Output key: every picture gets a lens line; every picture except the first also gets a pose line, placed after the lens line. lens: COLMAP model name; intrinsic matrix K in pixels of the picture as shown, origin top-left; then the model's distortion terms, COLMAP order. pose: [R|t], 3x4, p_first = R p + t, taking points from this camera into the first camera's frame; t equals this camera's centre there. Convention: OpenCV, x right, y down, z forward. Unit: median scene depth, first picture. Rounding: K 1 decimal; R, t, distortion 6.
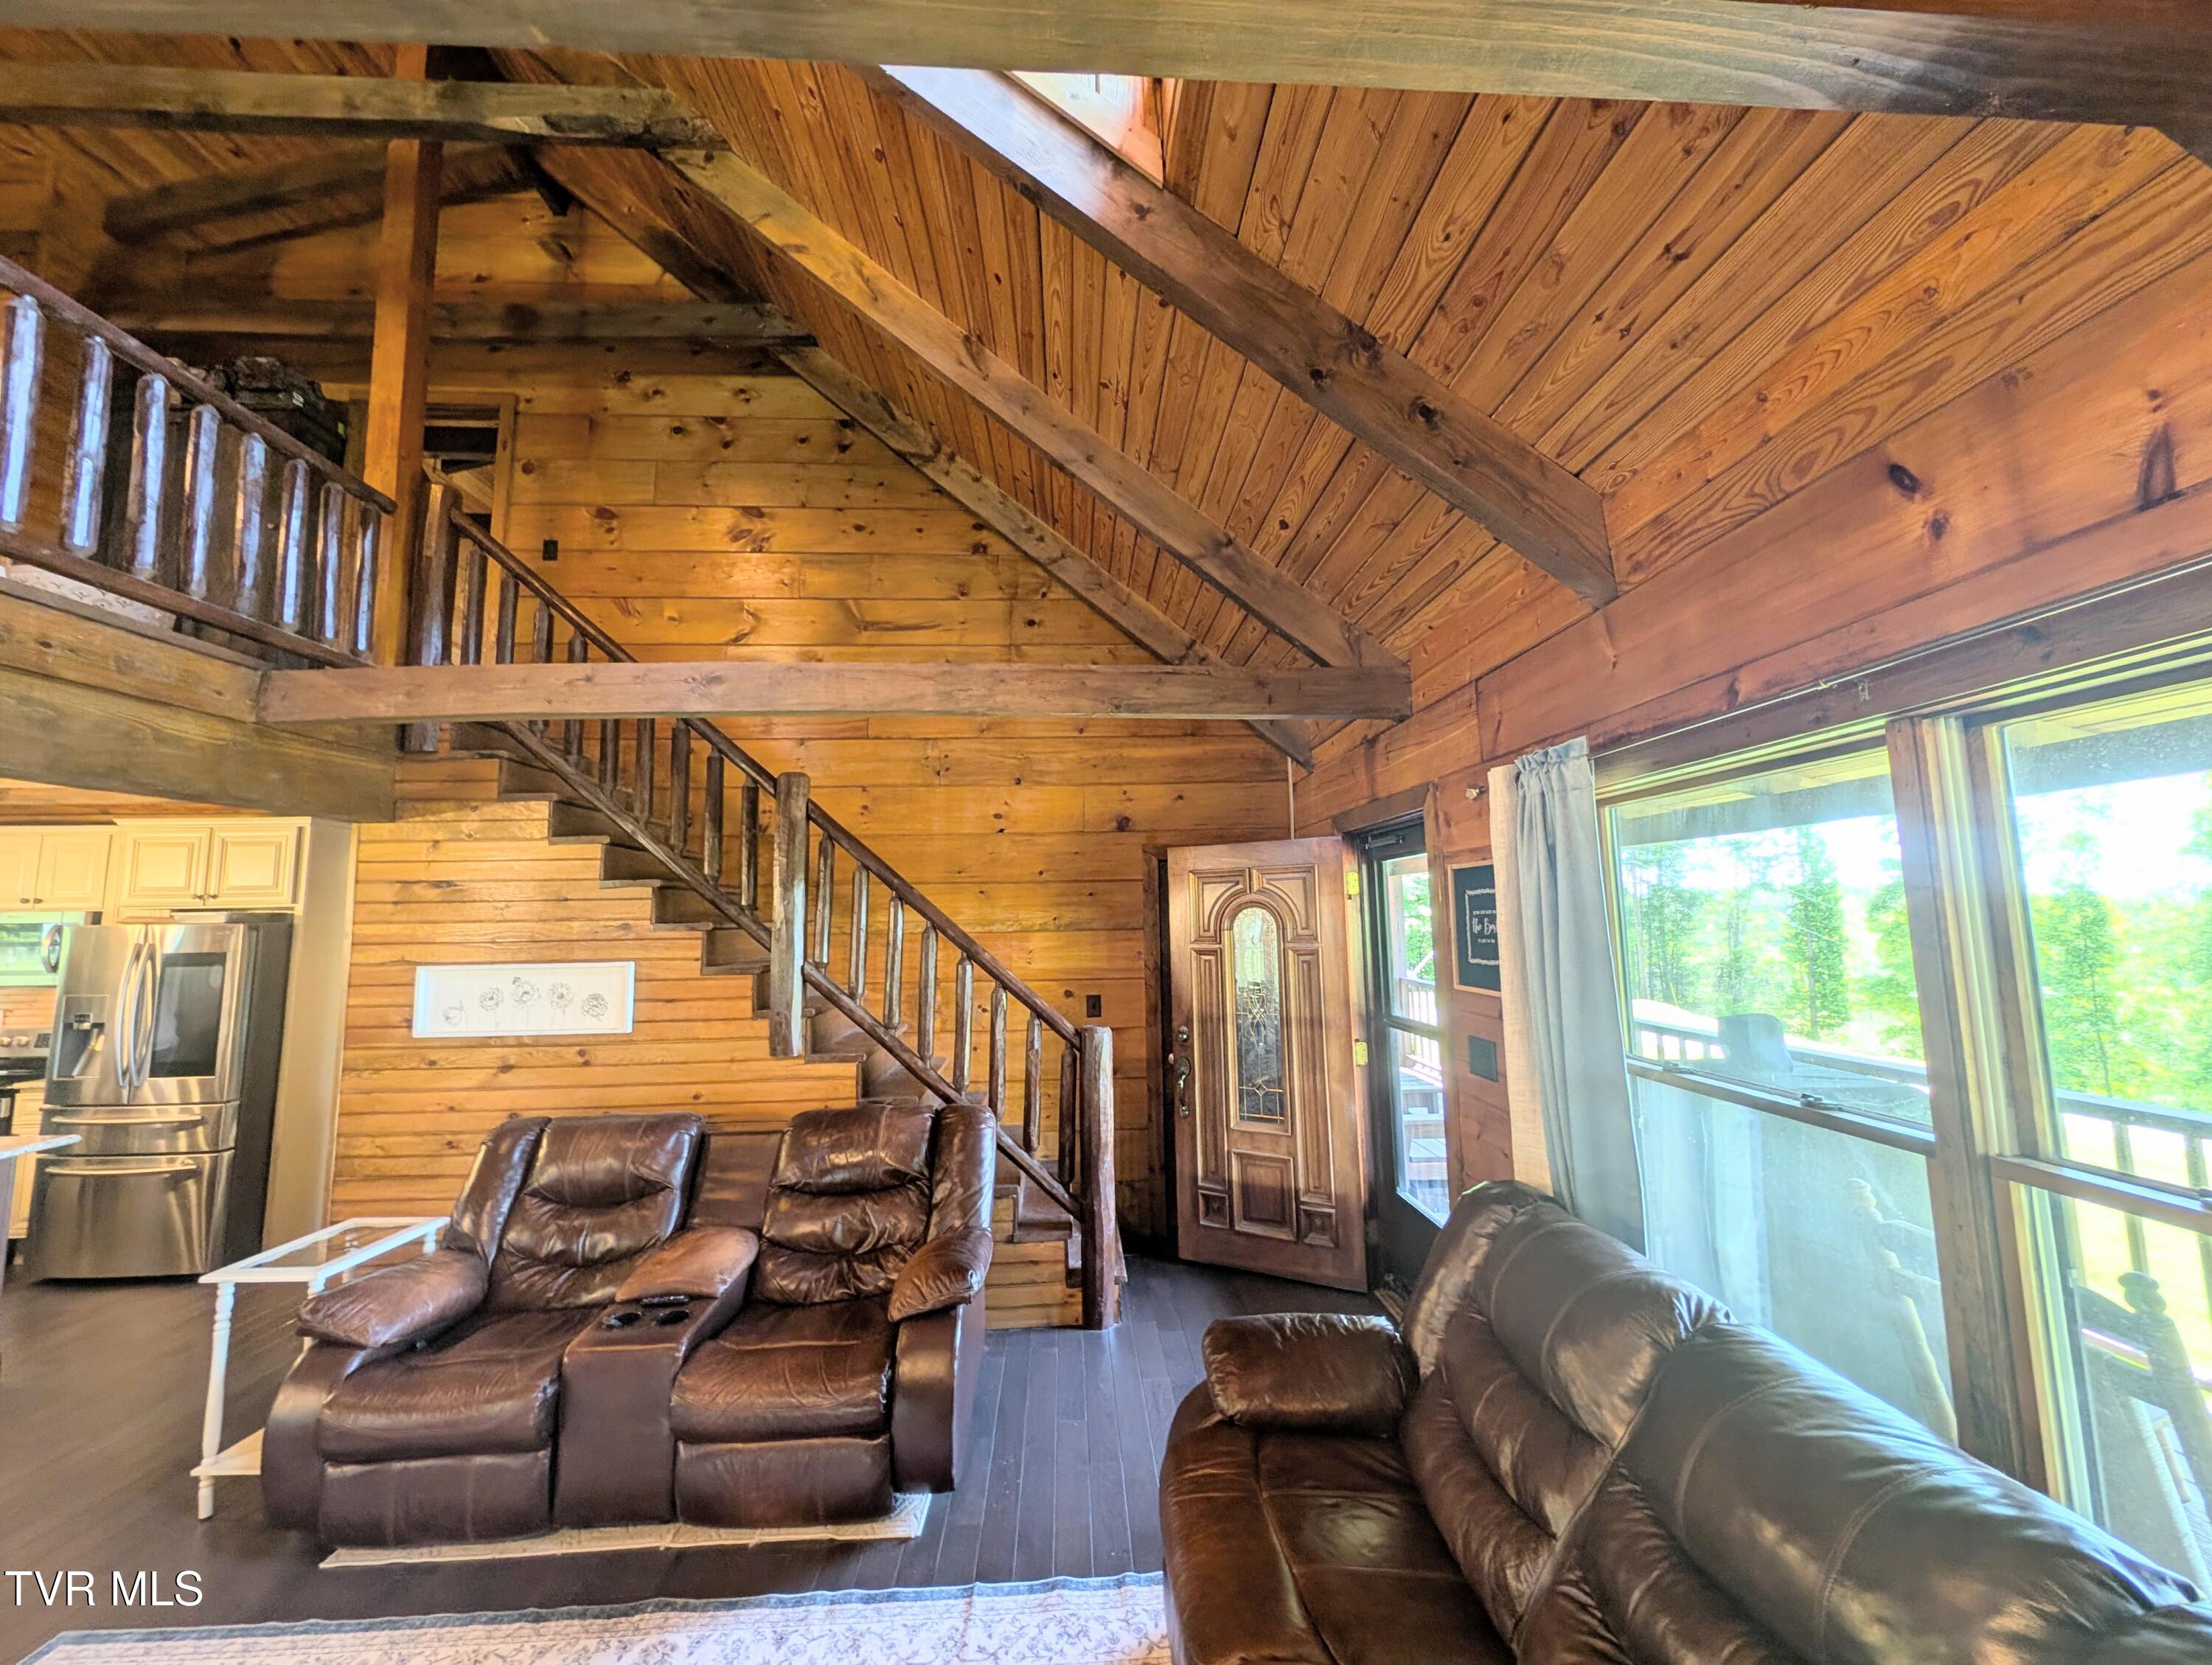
lens RADIAL K [[856.5, 0, 1103.1], [0, 856.5, 840.5], [0, 0, 1]] dist [0.015328, -0.004111]
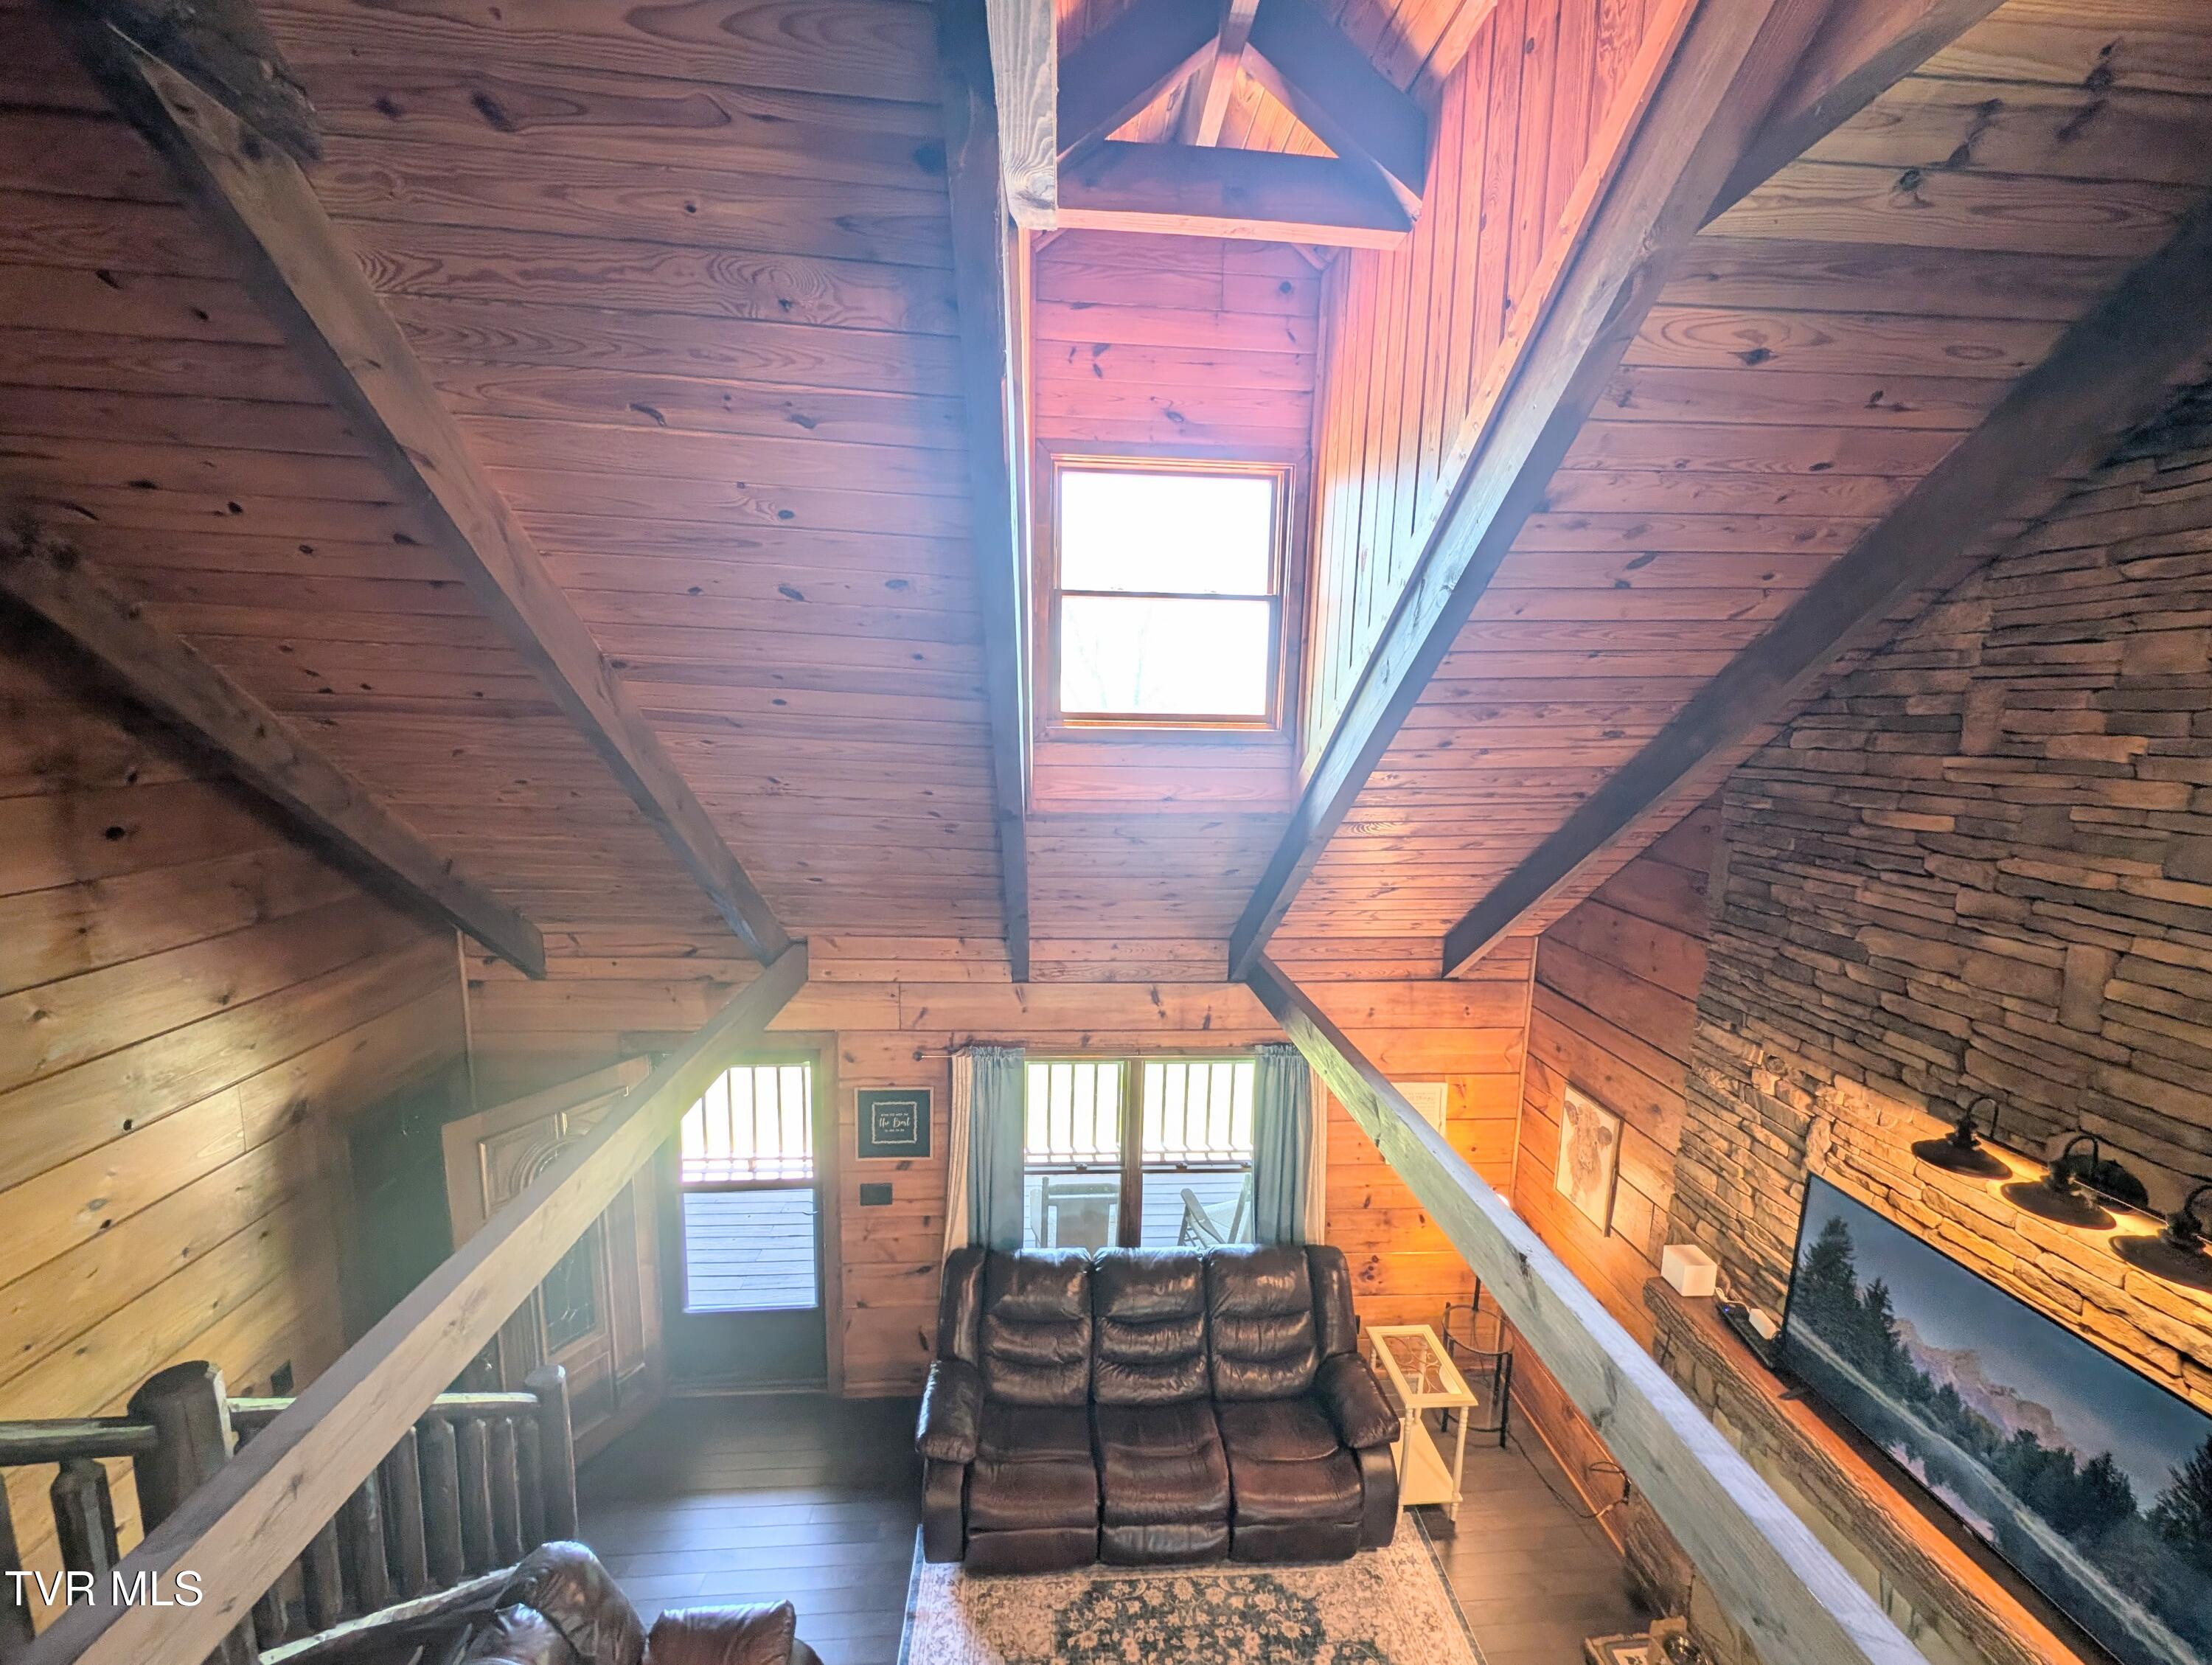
lens RADIAL K [[856.5, 0, 1103.1], [0, 856.5, 840.5], [0, 0, 1]] dist [0.015328, -0.004111]
pose [[-0.029065, -0.140545, 0.989648, -0.709153], [-0.136076, 0.981405, 0.135378, -0.450173], [-0.990272, -0.130733, -0.047649, 0.452289]]
